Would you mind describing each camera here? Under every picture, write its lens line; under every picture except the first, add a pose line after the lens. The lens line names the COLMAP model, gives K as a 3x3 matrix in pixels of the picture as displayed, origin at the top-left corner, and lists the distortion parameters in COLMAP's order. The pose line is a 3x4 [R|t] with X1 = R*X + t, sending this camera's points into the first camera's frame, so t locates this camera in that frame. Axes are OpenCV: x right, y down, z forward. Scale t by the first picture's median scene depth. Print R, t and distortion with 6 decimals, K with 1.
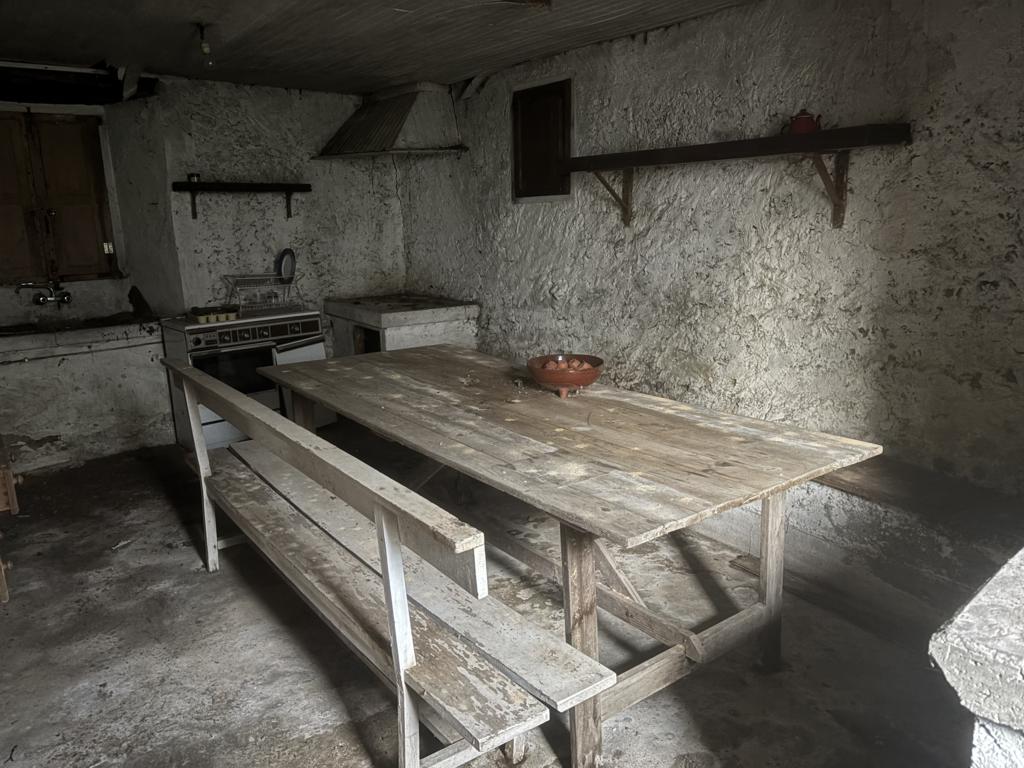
lens RADIAL K [[766.8, 0, 510.3], [0, 766.8, 384.8], [0, 0, 1]] dist [0.066361, -0.067566]
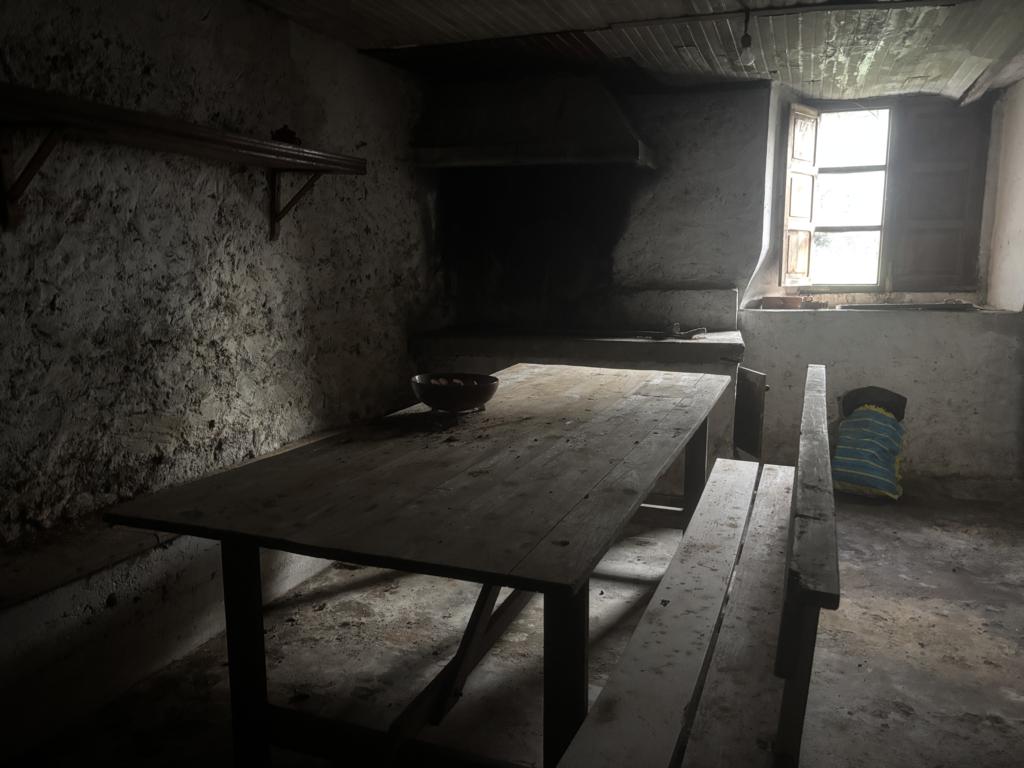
lens RADIAL K [[766.8, 0, 509.8], [0, 766.8, 380.8], [0, 0, 1]] dist [0.066361, -0.067566]
pose [[-0.528436, -0.113938, 0.841293, -0.593043], [0.201762, 0.945708, 0.254811, -0.202005], [-0.824650, 0.304392, -0.476758, 1.161112]]
